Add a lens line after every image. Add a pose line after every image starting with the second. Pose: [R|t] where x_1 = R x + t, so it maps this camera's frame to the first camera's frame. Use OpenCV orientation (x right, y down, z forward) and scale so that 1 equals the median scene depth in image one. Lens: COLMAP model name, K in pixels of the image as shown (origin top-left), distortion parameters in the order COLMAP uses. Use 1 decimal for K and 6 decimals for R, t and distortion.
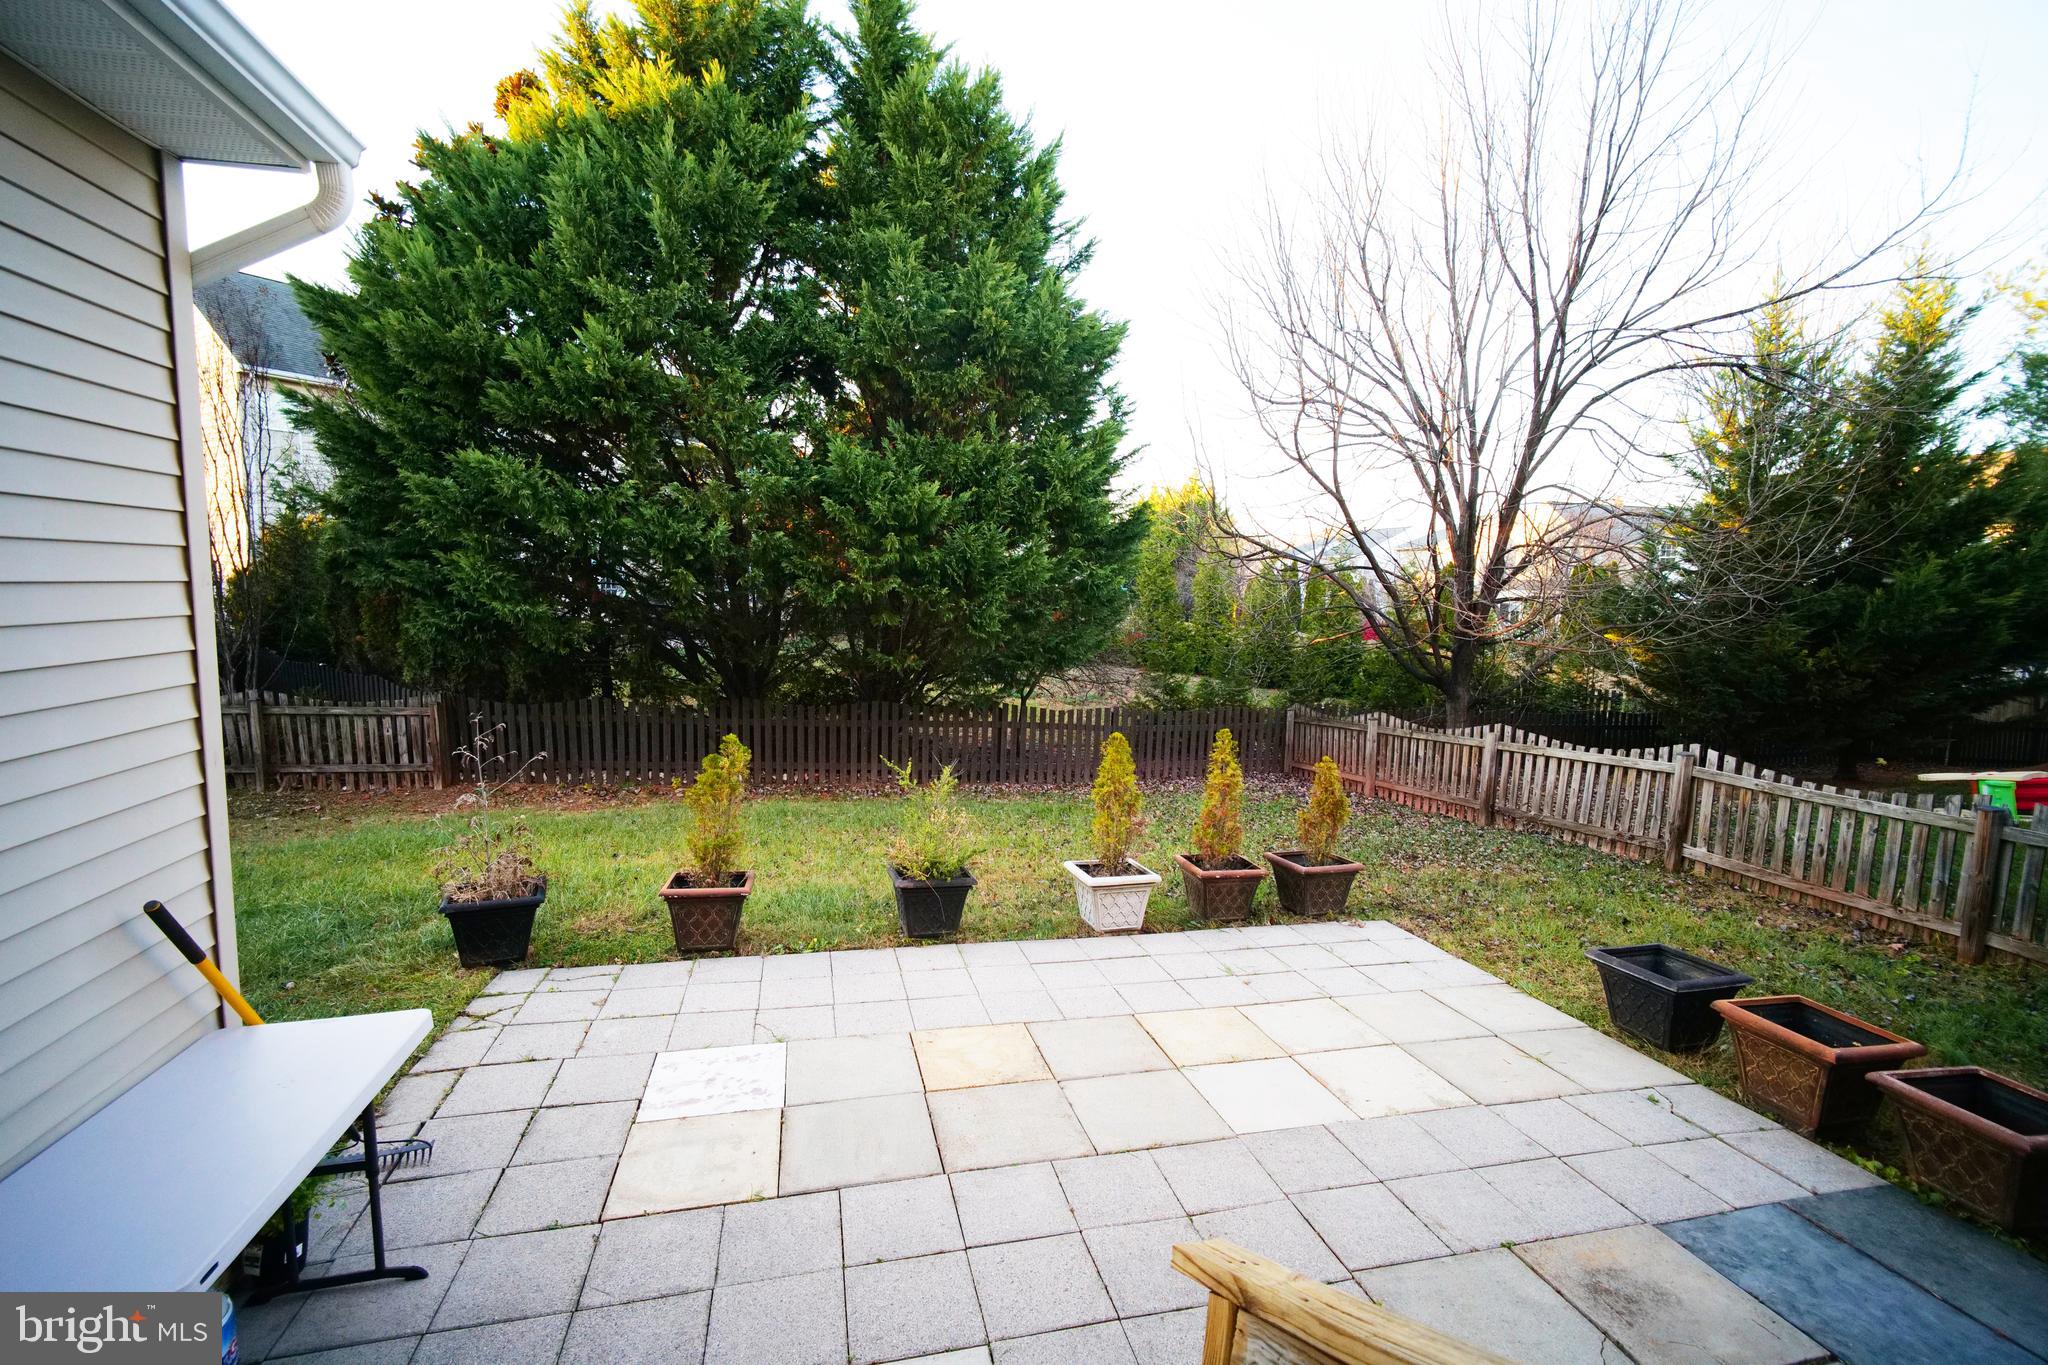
lens RADIAL K [[893.9, 0, 1022.3], [0, 893.9, 679.5], [0, 0, 1]] dist [0.004196, 0.000125]
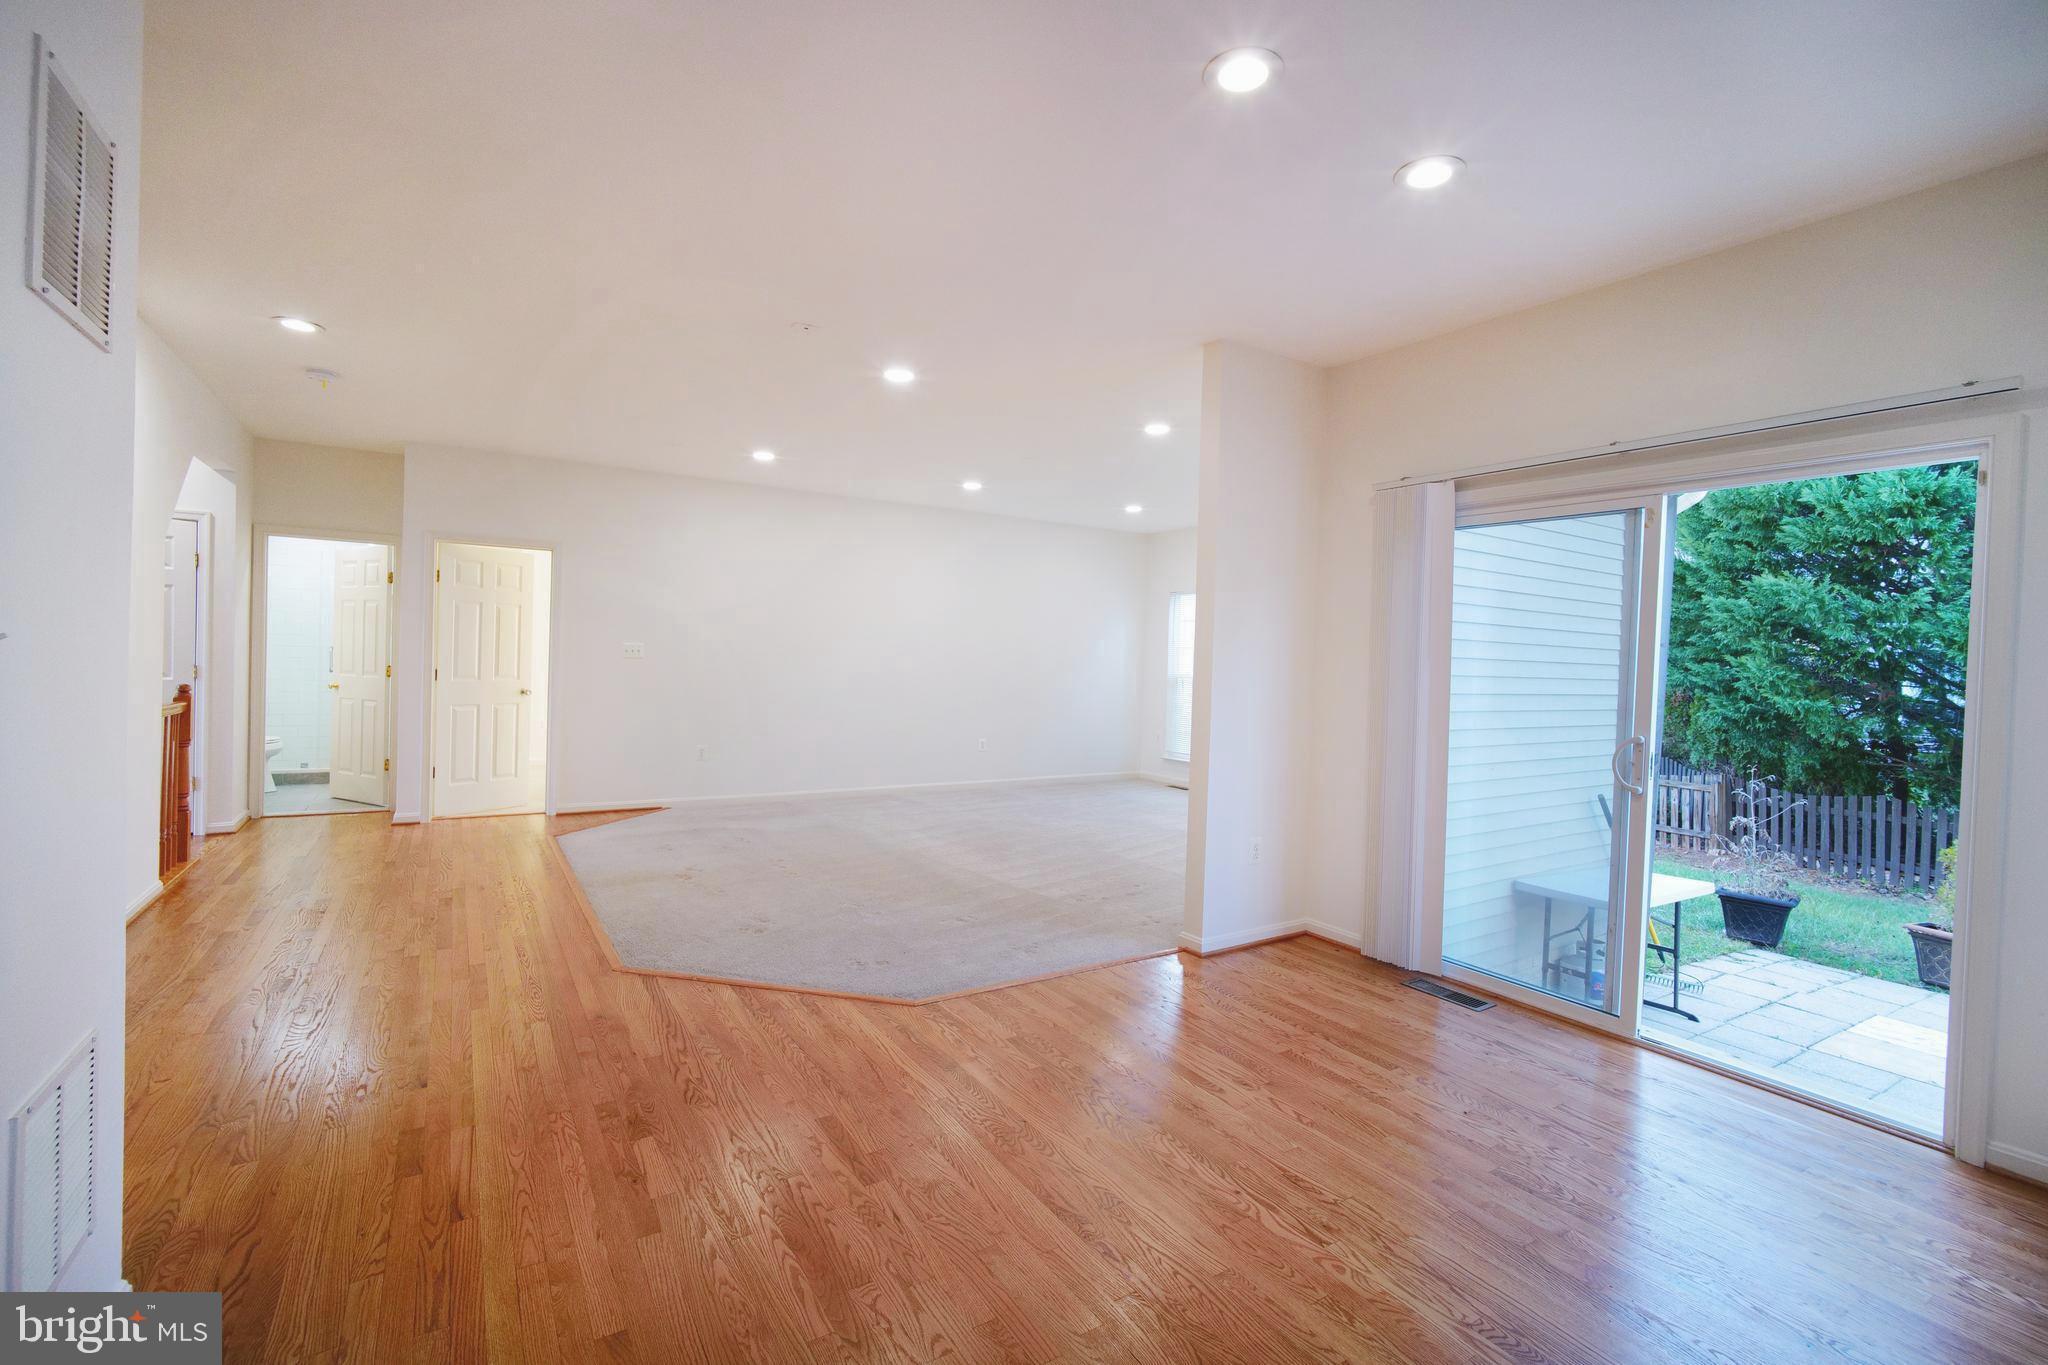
lens RADIAL K [[893.9, 0, 1030.2], [0, 893.9, 664.8], [0, 0, 1]] dist [0.004196, 0.000125]
pose [[0.331903, -0.008393, -0.943276, 0.214553], [-0.122743, 0.991075, -0.052007, 0.056155], [0.935294, 0.133042, 0.327911, -0.339102]]
